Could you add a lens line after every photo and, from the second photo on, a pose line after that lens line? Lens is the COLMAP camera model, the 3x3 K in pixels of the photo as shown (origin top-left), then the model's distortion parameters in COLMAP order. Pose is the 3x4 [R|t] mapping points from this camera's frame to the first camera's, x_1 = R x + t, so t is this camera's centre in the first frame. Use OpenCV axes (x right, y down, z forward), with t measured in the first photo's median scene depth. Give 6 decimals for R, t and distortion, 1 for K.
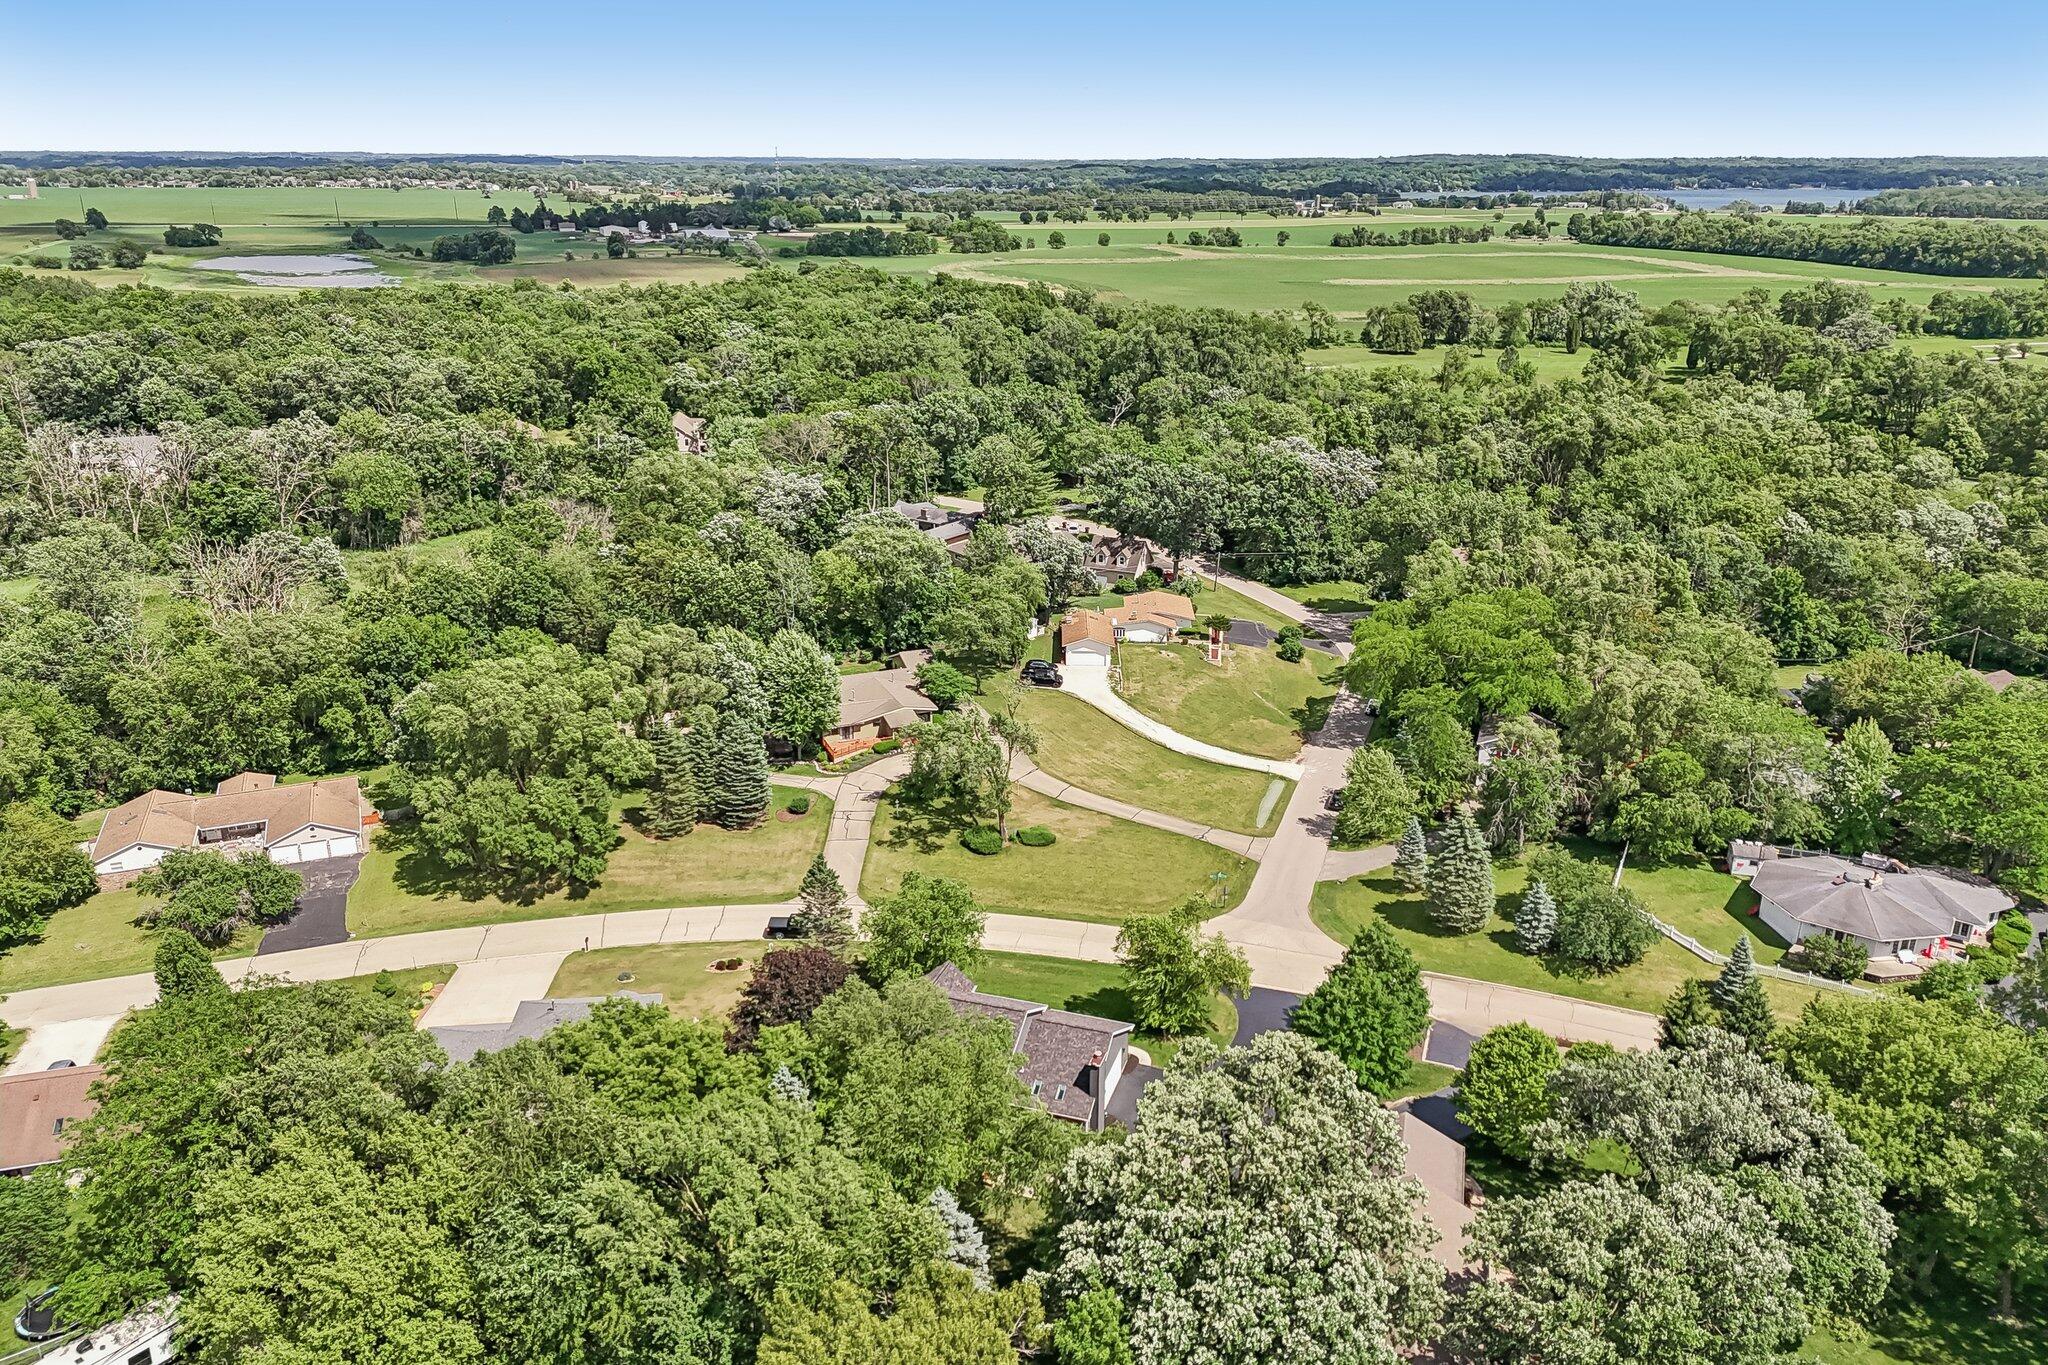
lens RADIAL K [[1496.7, 0, 1041.2], [0, 1496.7, 684.5], [0, 0, 1]] dist [0.084154, -0.083732]
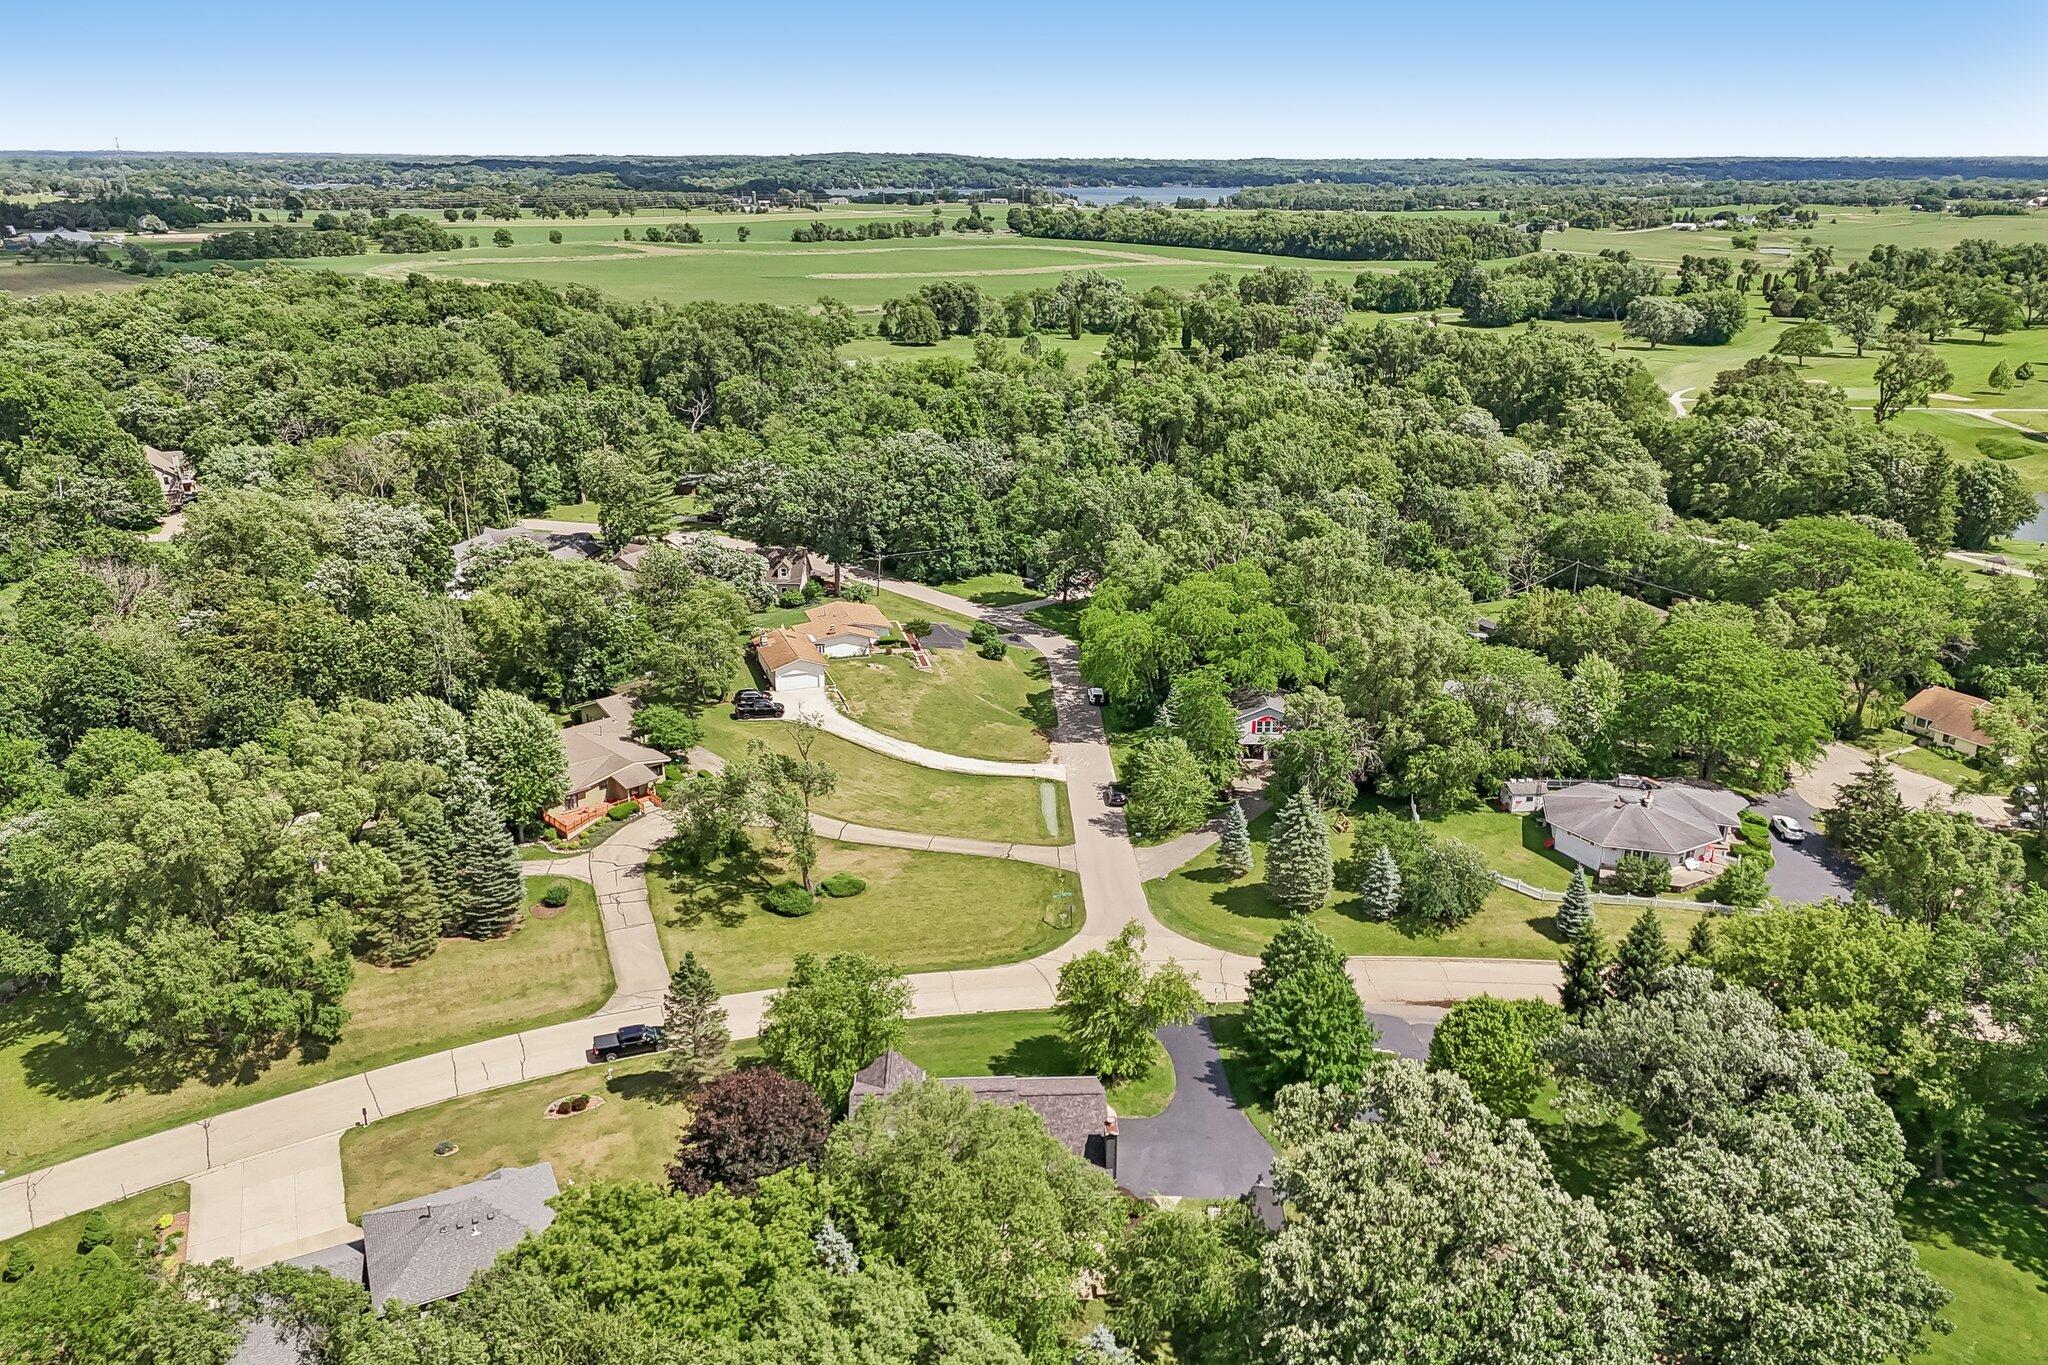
lens RADIAL K [[1496.7, 0, 1041.2], [0, 1496.7, 684.5], [0, 0, 1]] dist [0.084154, -0.083732]
pose [[0.934607, -0.119537, 0.334994, -0.119431], [0.119094, 0.992641, 0.021944, -0.015666], [-0.335151, 0.019386, 0.941965, 0.073981]]
